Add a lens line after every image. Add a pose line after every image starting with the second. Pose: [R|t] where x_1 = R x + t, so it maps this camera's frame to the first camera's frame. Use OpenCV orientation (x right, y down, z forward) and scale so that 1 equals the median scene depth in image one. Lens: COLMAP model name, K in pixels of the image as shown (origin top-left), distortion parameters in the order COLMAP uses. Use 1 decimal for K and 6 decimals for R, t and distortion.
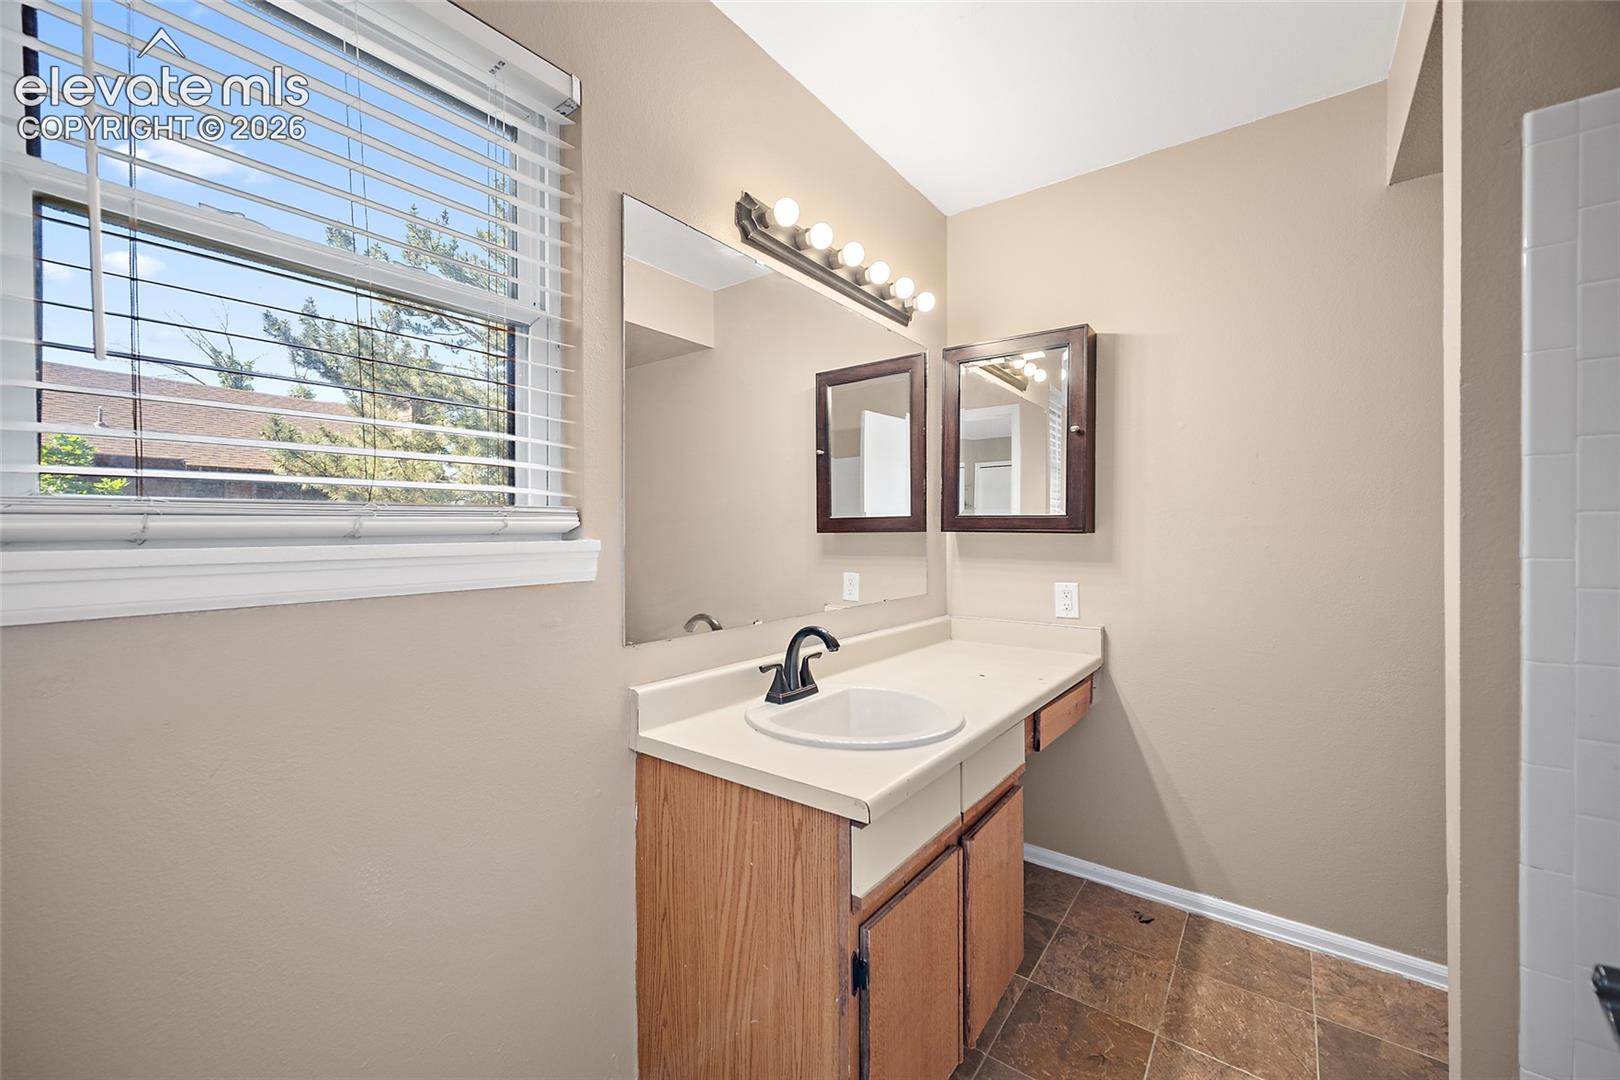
lens RADIAL K [[631.8, 0, 796.6], [0, 631.8, 538.4], [0, 0, 1]] dist [0.000857, -0.000344]
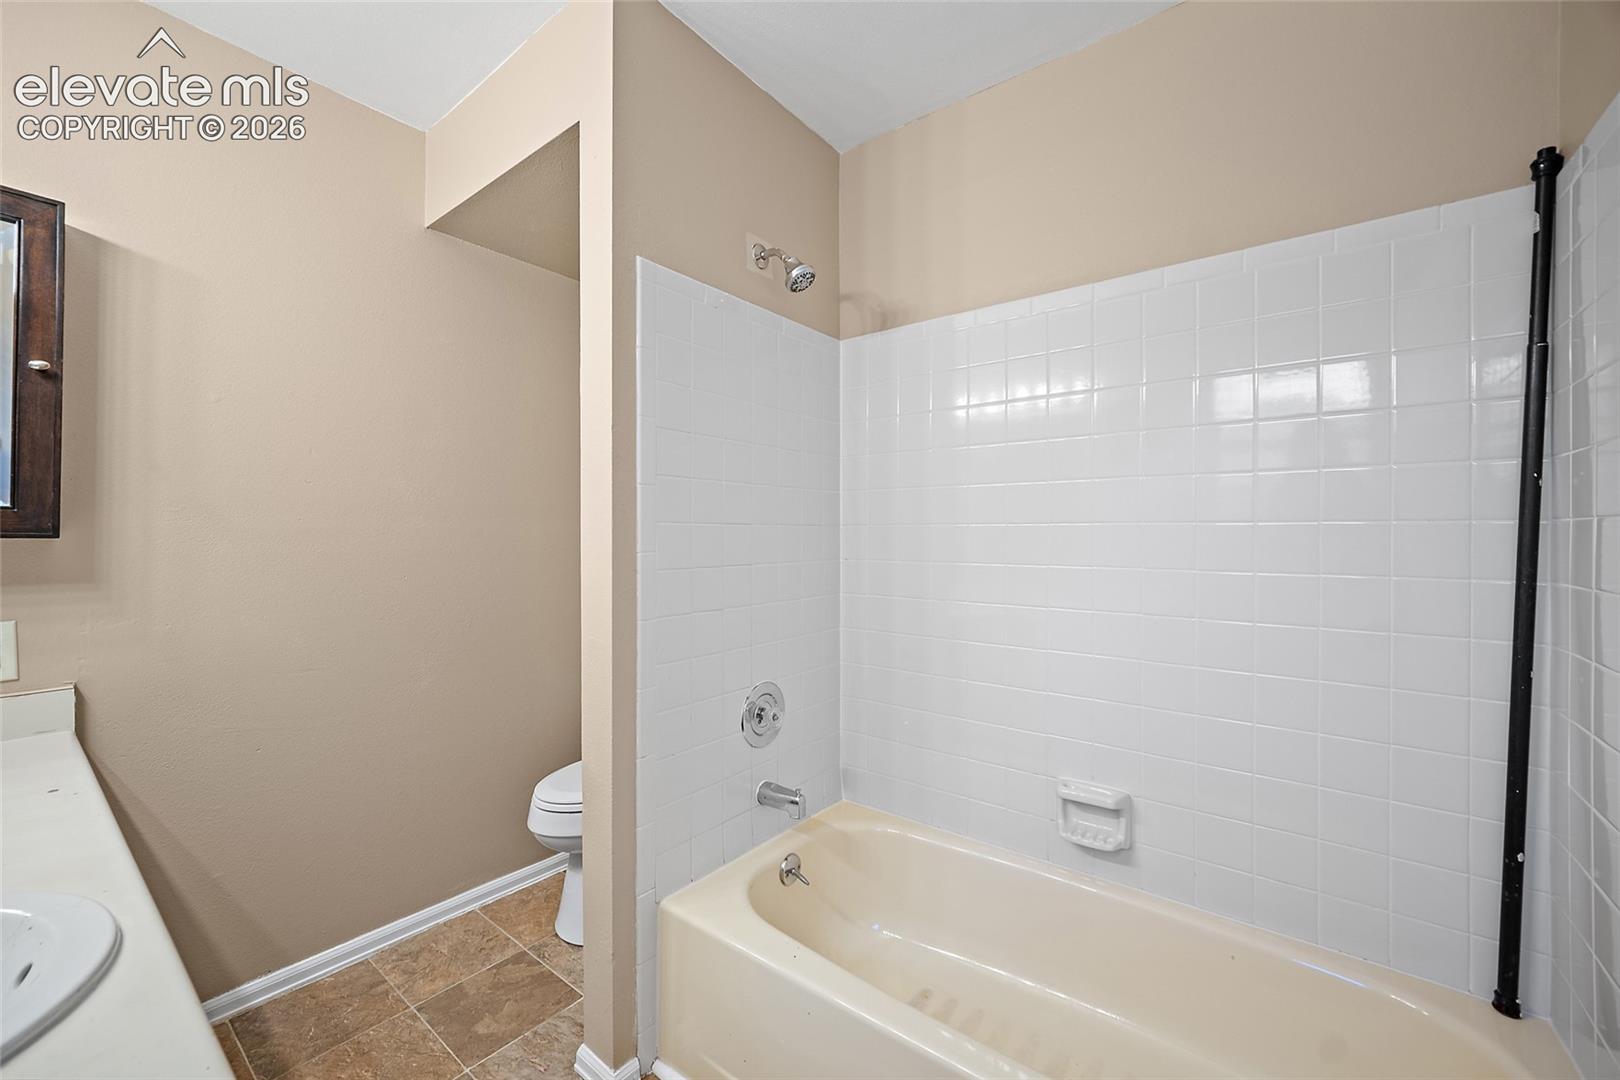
lens RADIAL K [[631.8, 0, 809.8], [0, 631.8, 535.7], [0, 0, 1]] dist [0.000857, -0.000344]
pose [[0.024982, 0.002936, 0.999684, -0.175590], [0.010823, 0.999936, -0.003207, 0.000094], [-0.999629, 0.010900, 0.024948, 0.296217]]
